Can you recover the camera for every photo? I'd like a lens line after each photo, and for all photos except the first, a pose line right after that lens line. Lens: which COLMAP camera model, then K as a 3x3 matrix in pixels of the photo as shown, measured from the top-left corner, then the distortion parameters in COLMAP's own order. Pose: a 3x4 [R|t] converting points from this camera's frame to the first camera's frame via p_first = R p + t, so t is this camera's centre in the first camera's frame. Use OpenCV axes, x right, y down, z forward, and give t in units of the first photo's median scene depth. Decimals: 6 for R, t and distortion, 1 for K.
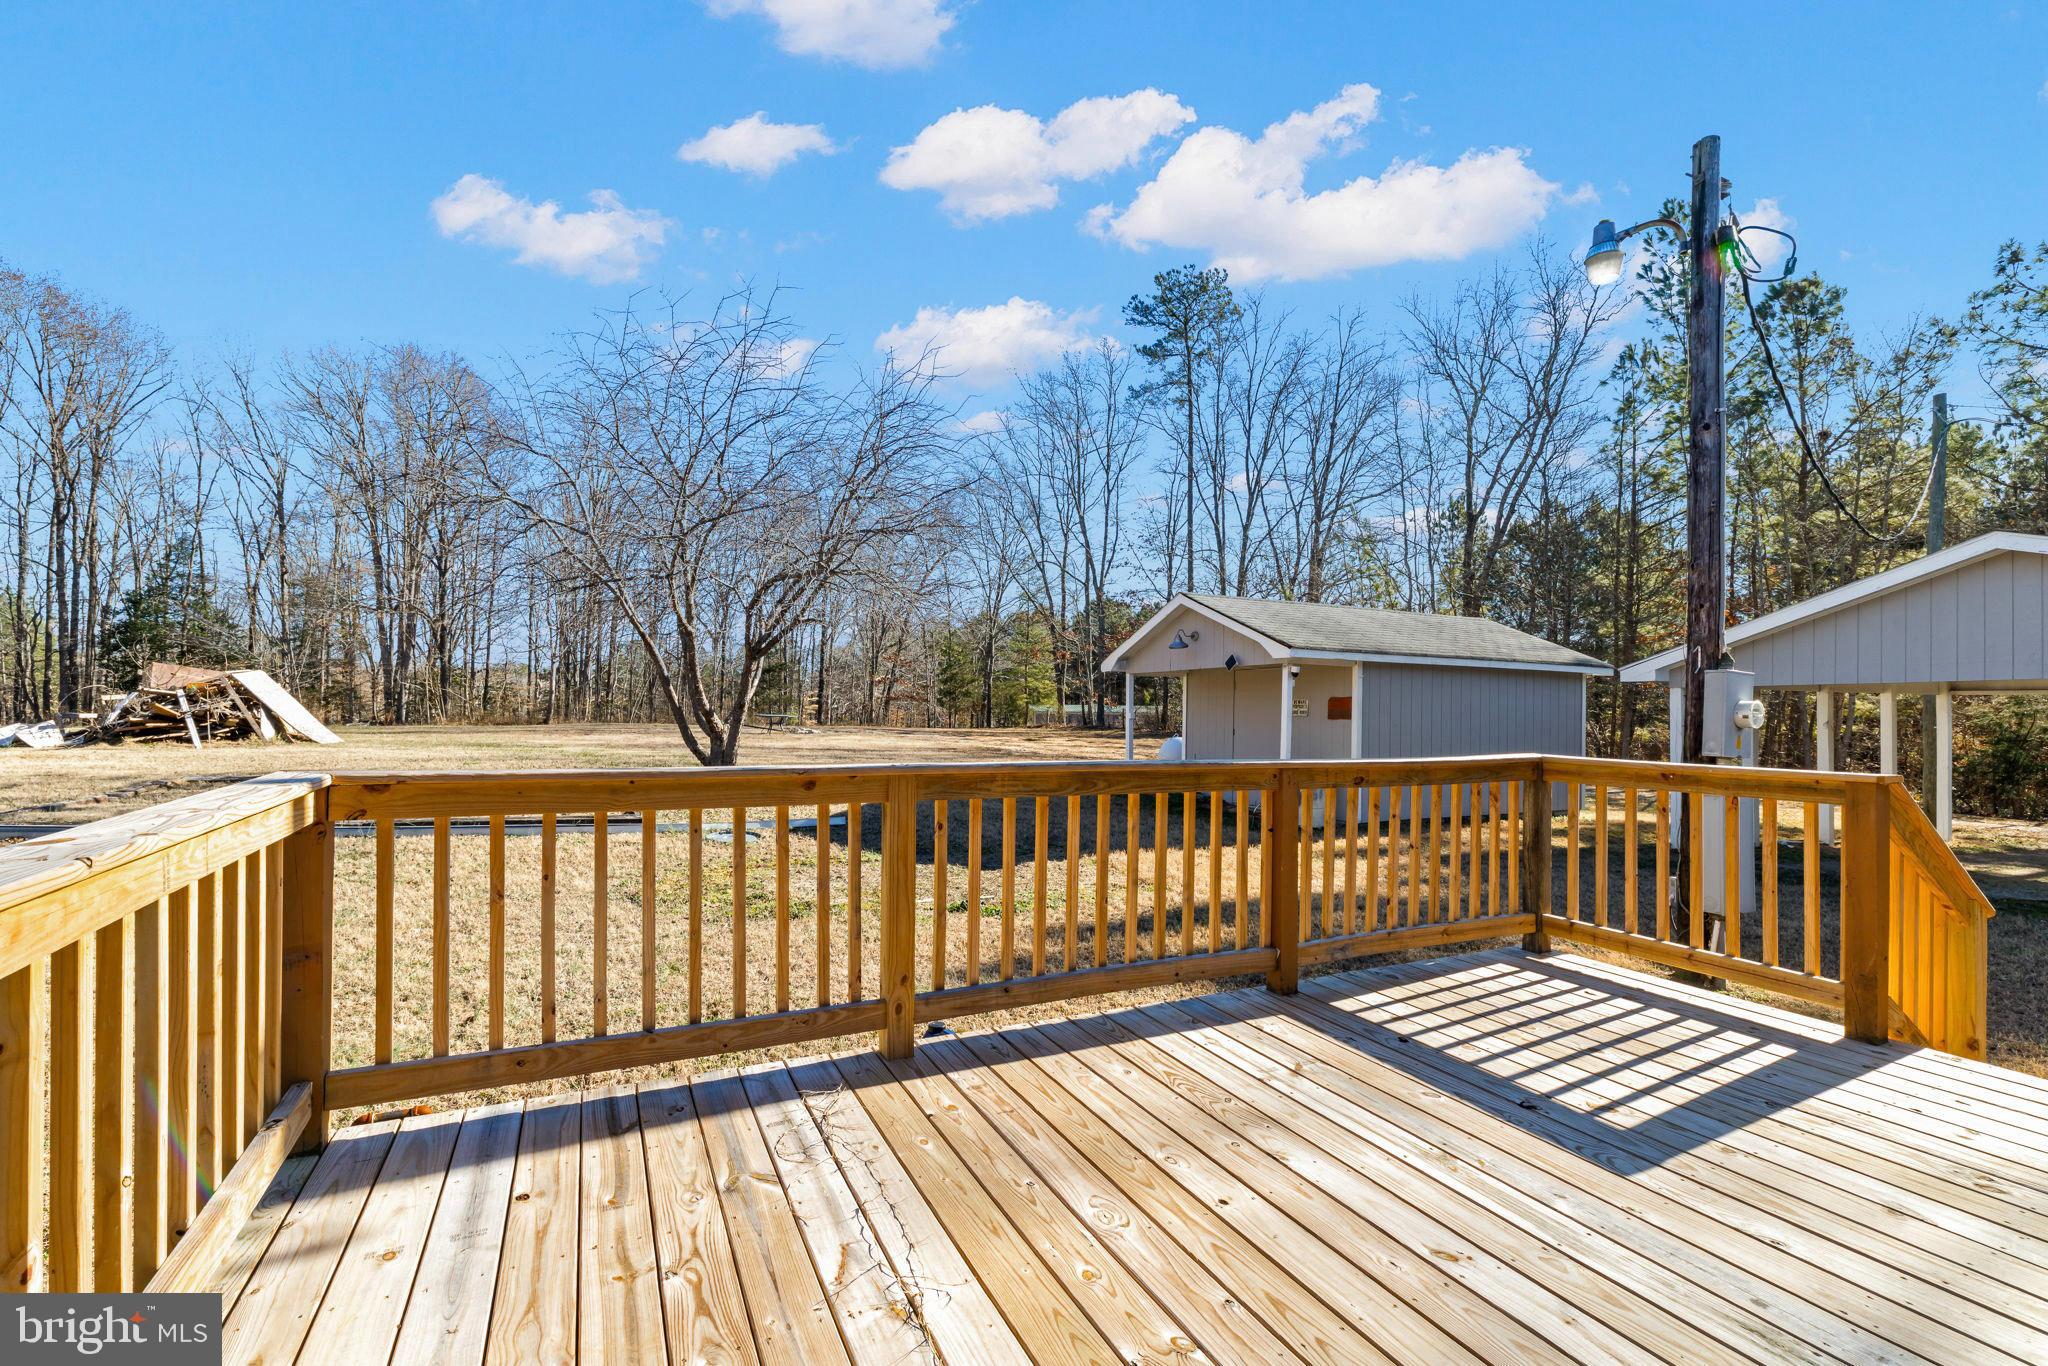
lens RADIAL K [[894.2, 0, 1003.3], [0, 894.2, 697.0], [0, 0, 1]] dist [-0.000236, 0.001203]
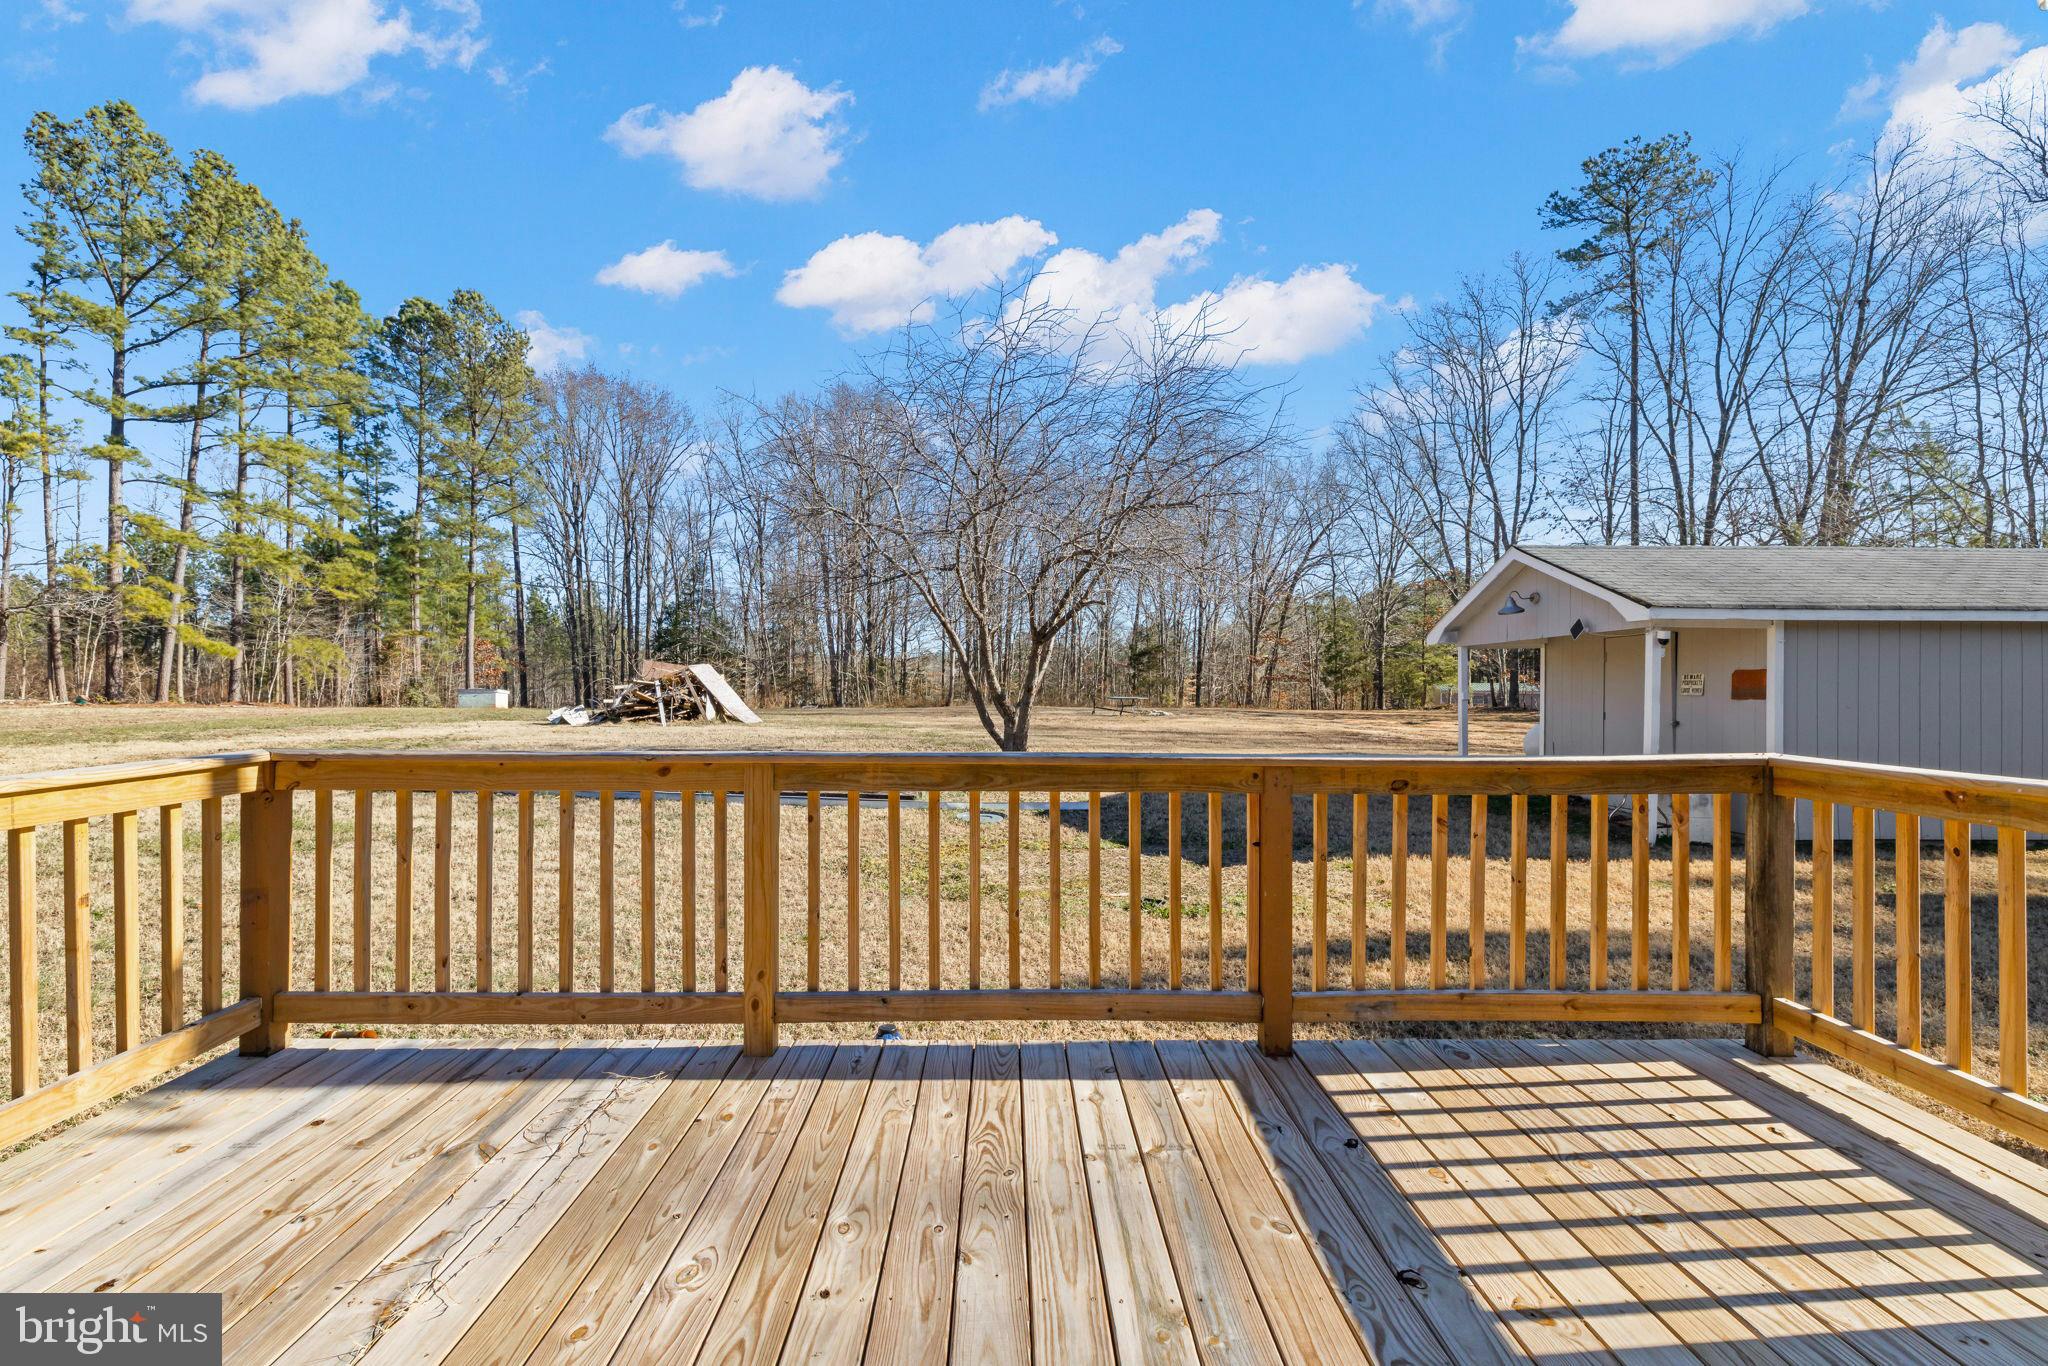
lens RADIAL K [[894.2, 0, 1008.8], [0, 894.2, 697.1], [0, 0, 1]] dist [-0.000236, 0.001203]
pose [[0.905238, -0.005893, -0.424864, 0.315759], [0.014840, 0.999732, 0.017753, -0.000069], [0.424646, -0.022376, 0.905083, 0.139578]]
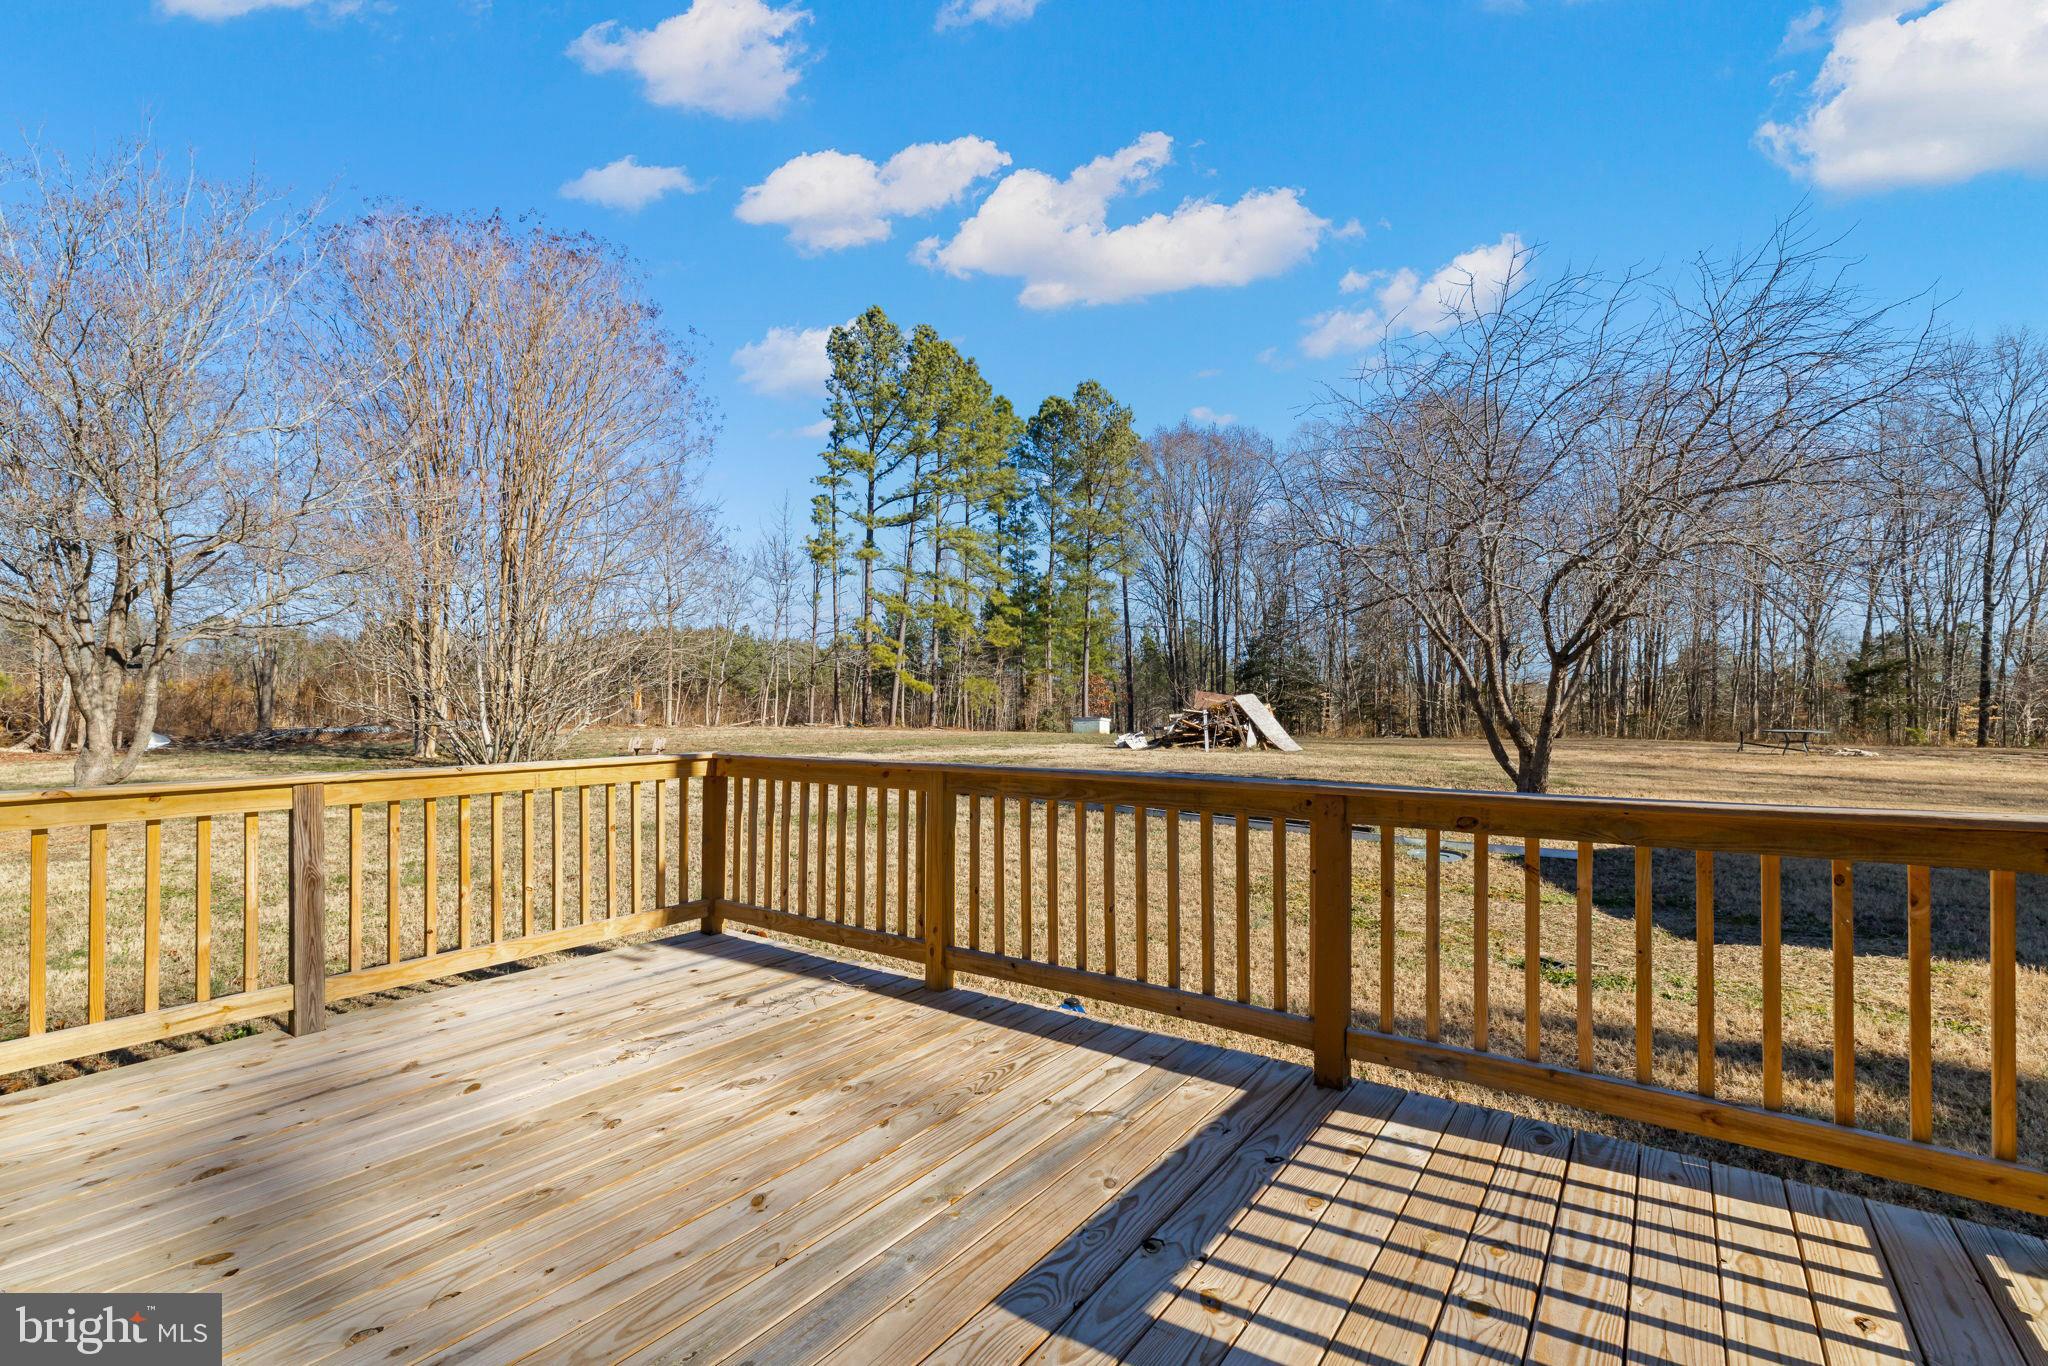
lens RADIAL K [[894.2, 0, 1025.6], [0, 894.2, 712.2], [0, 0, 1]] dist [-0.000236, 0.001203]
pose [[0.477283, -0.013276, -0.878650, 0.629923], [0.013920, 0.999875, -0.007546, 0.006724], [0.878640, -0.008629, 0.477408, 0.288115]]
